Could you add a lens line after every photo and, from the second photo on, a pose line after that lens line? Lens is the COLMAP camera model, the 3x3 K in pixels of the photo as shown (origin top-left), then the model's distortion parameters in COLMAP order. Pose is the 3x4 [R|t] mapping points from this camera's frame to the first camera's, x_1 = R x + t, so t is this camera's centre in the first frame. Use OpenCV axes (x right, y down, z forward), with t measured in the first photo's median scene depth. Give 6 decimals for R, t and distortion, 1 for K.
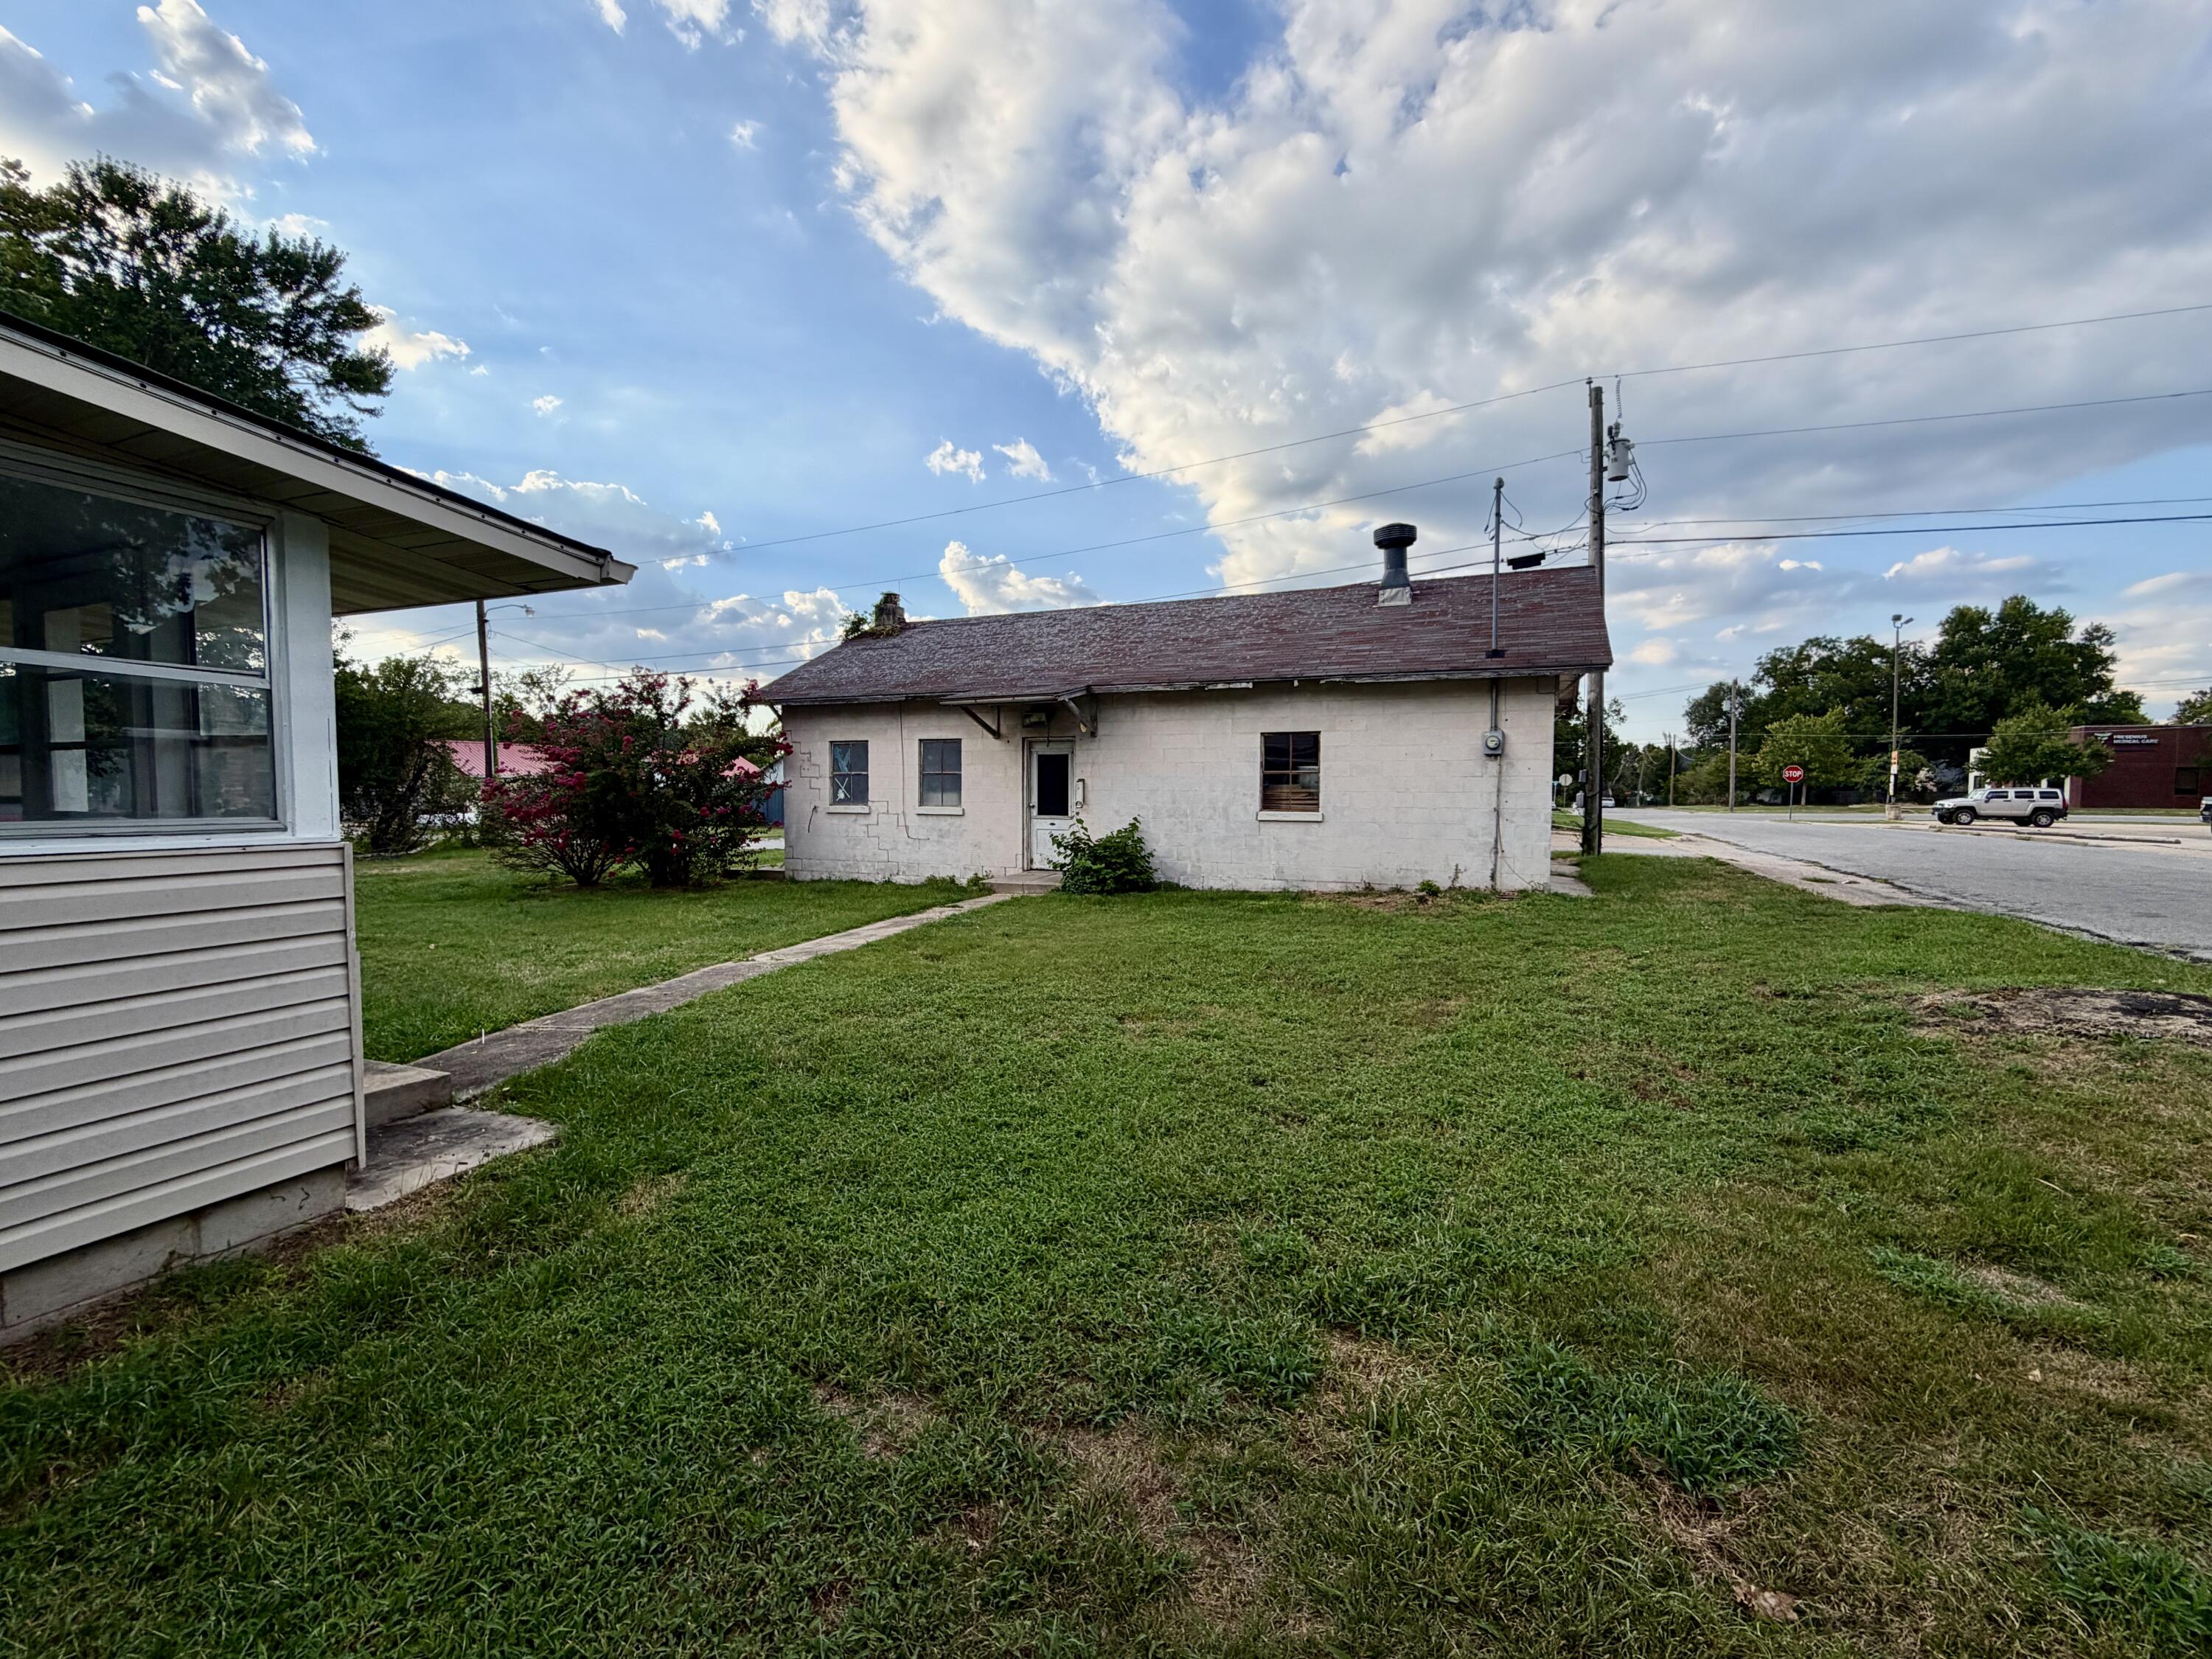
lens RADIAL K [[899.3, 0, 1134.6], [0, 899.3, 828.3], [0, 0, 1]] dist [-0.000410, 0.000318]
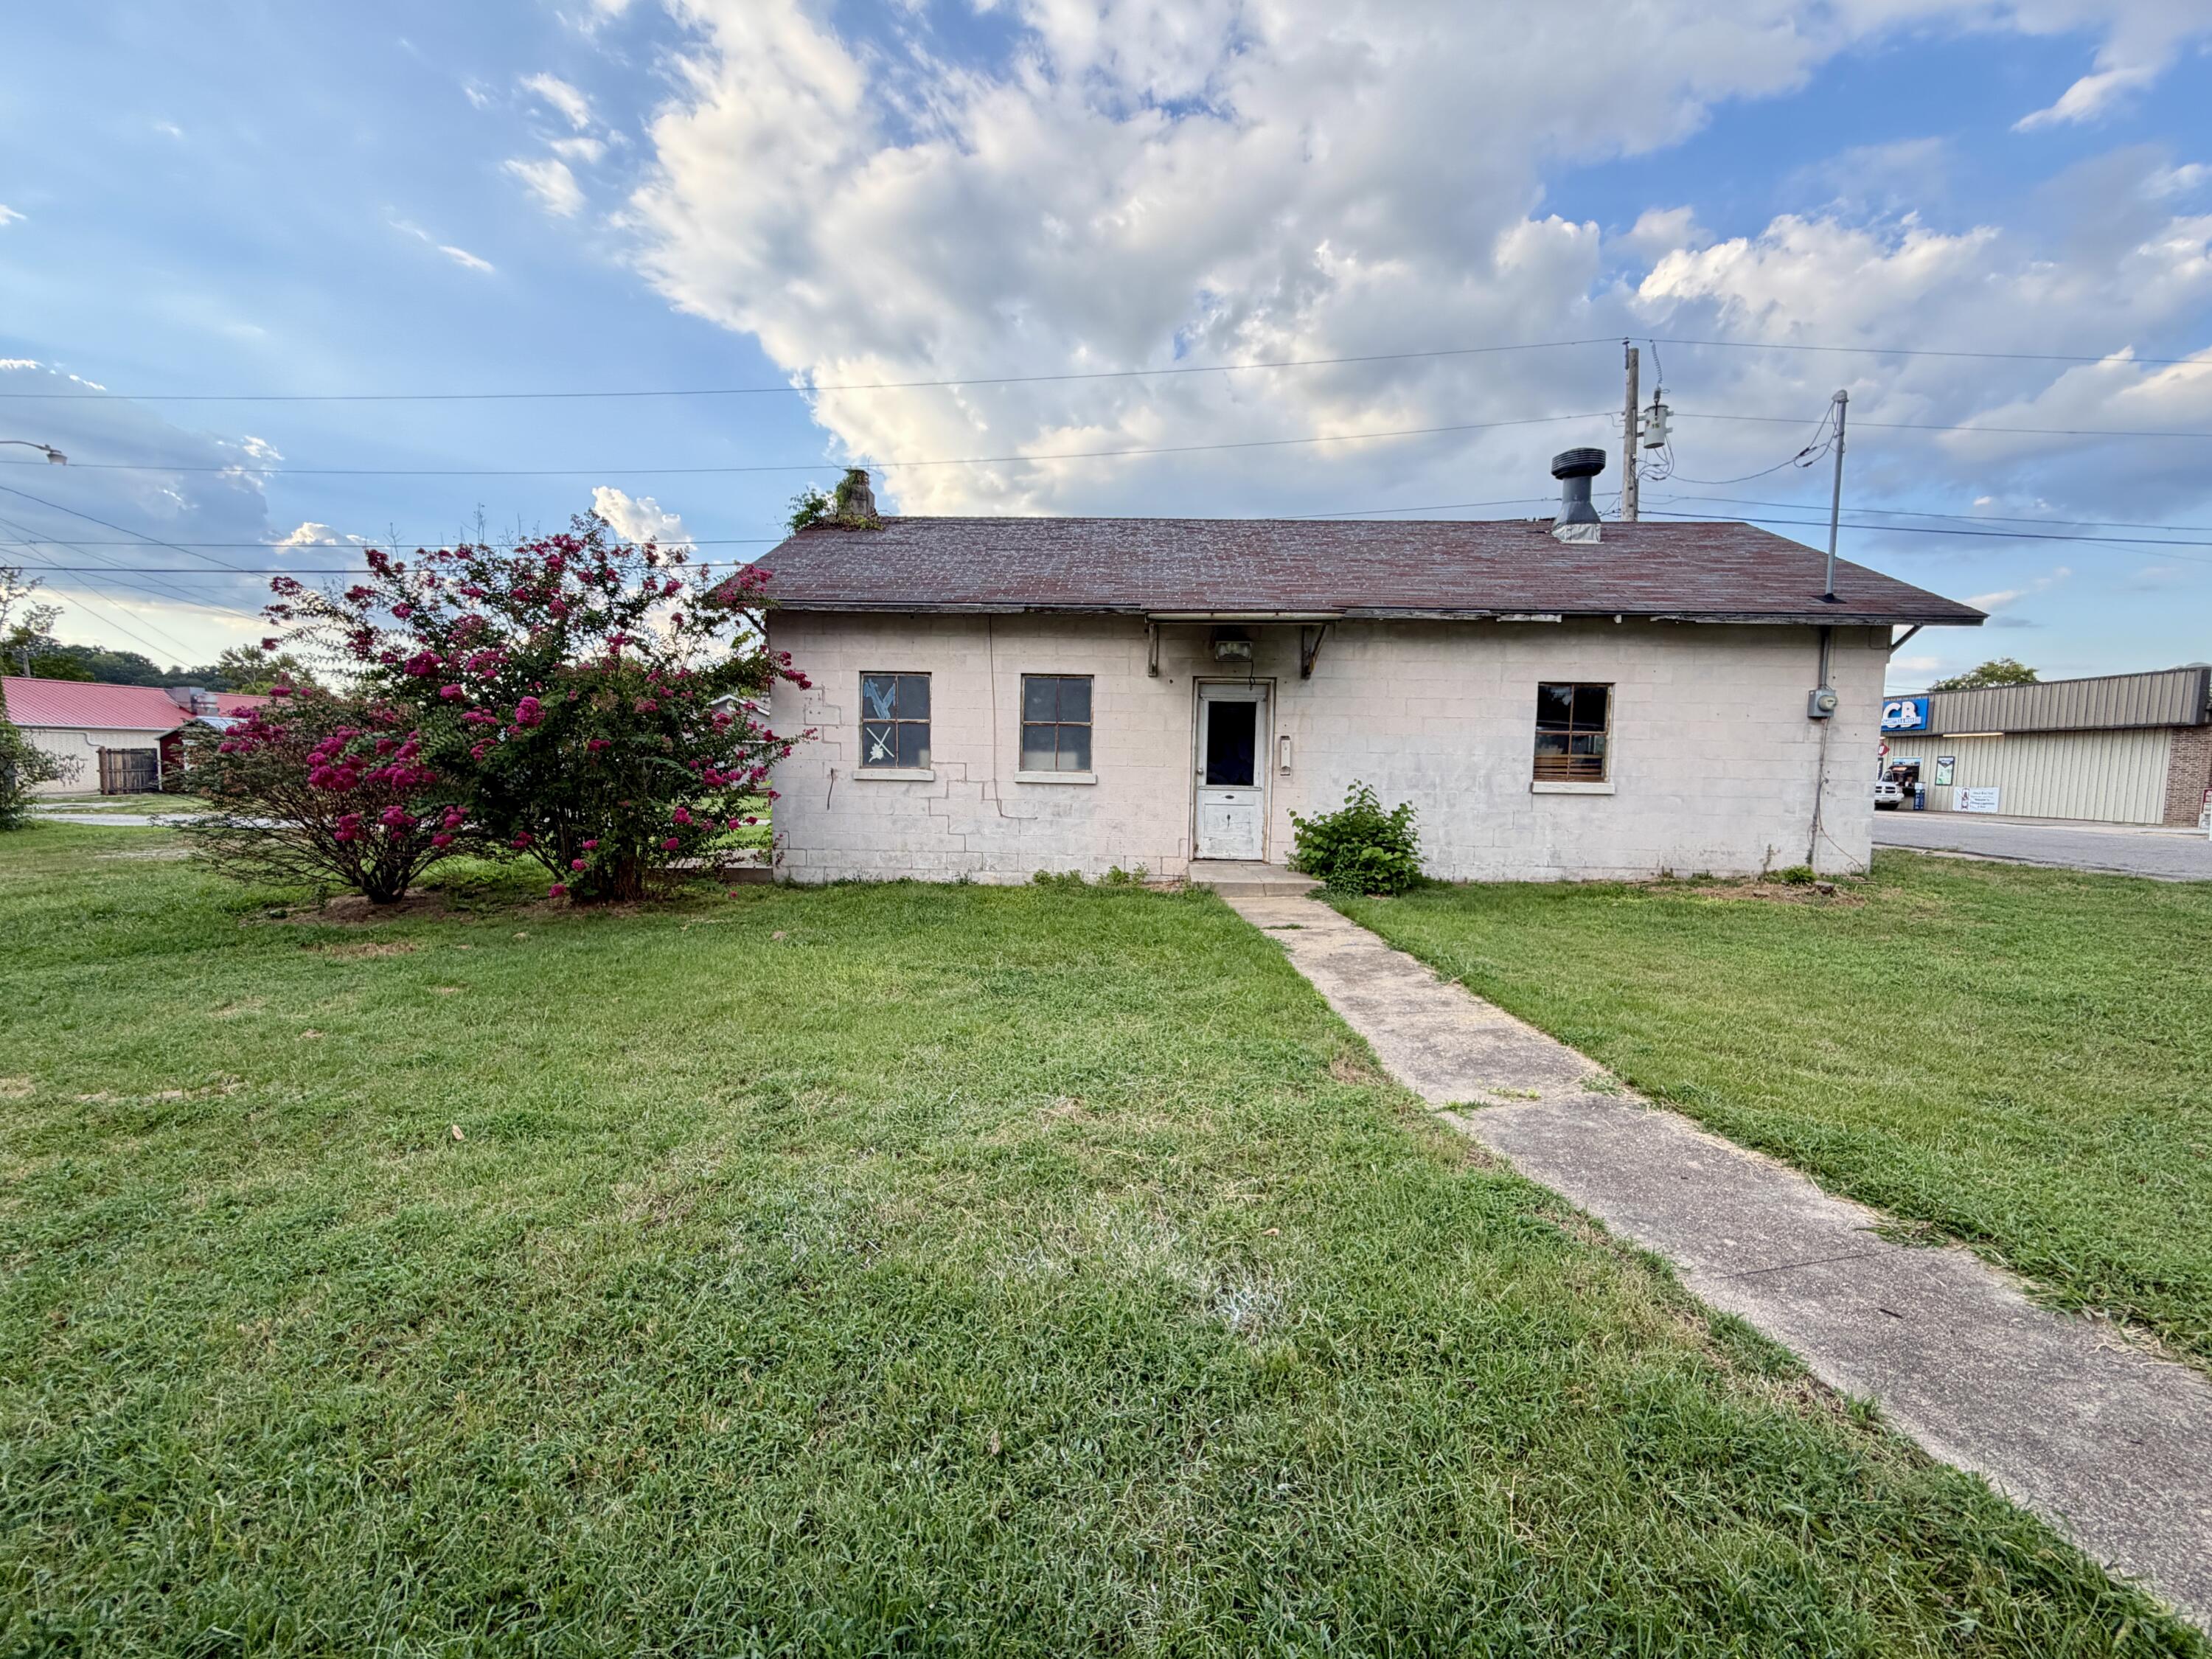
lens RADIAL K [[899.3, 0, 1134.6], [0, 899.3, 828.3], [0, 0, 1]] dist [-0.000410, 0.000318]
pose [[0.936850, -0.008770, 0.349621, -0.409676], [0.000266, 0.999703, 0.024364, 0.002645], [-0.349731, -0.022732, 0.936574, 0.332688]]
